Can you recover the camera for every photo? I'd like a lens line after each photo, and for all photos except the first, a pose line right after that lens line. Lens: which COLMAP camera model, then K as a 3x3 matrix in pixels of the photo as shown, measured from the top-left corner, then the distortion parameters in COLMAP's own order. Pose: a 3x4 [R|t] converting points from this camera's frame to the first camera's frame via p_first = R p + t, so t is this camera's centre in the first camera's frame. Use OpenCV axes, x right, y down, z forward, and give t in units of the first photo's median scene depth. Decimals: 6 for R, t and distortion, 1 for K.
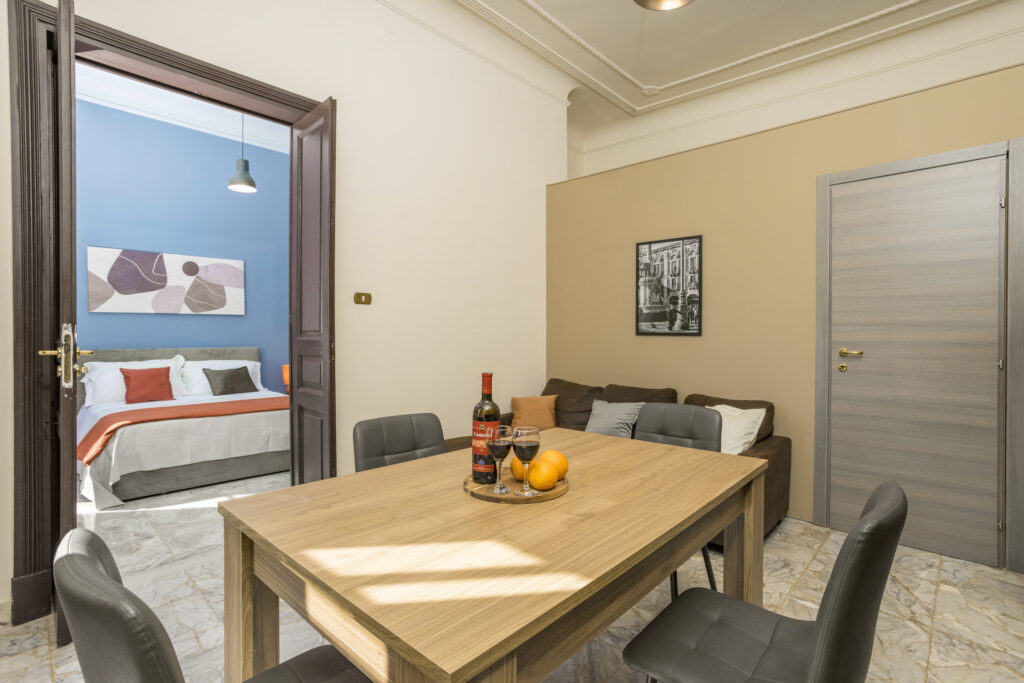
lens RADIAL K [[497.3, 0, 514.6], [0, 497.3, 333.5], [0, 0, 1]] dist [-0.054908, 0.036207]
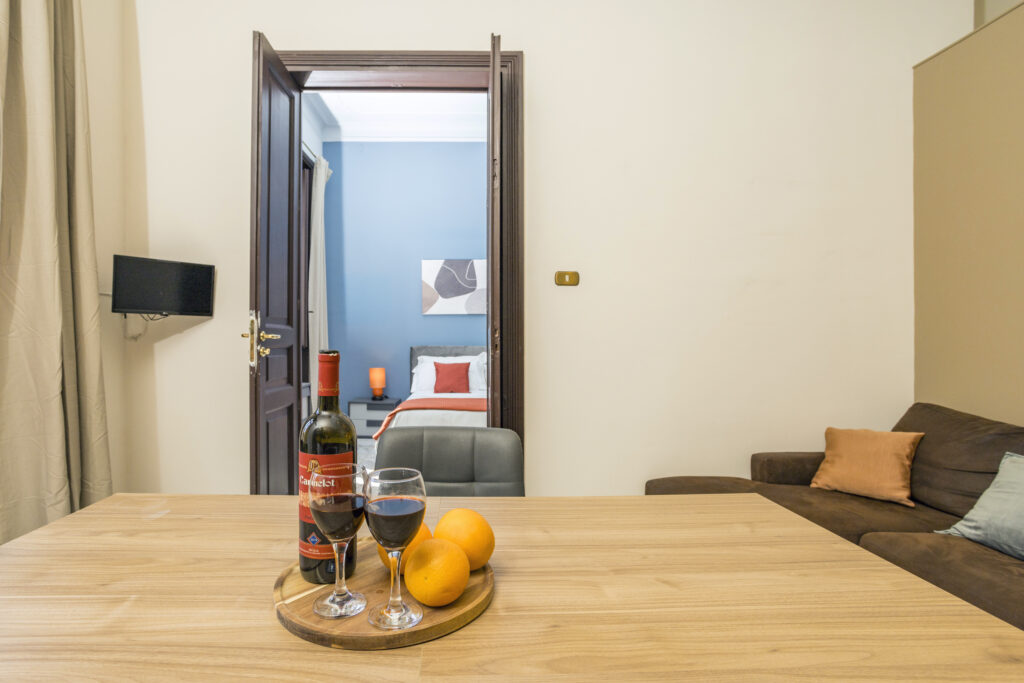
lens RADIAL K [[509.7, 0, 476.1], [0, 509.7, 337.8], [0, 0, 1]] dist [-0.060756, 0.032867]
pose [[0.692833, -0.001172, -0.721097, 0.152834], [-0.003934, 0.999978, -0.005404, 0.024790], [0.721087, 0.006581, 0.692813, 0.281757]]
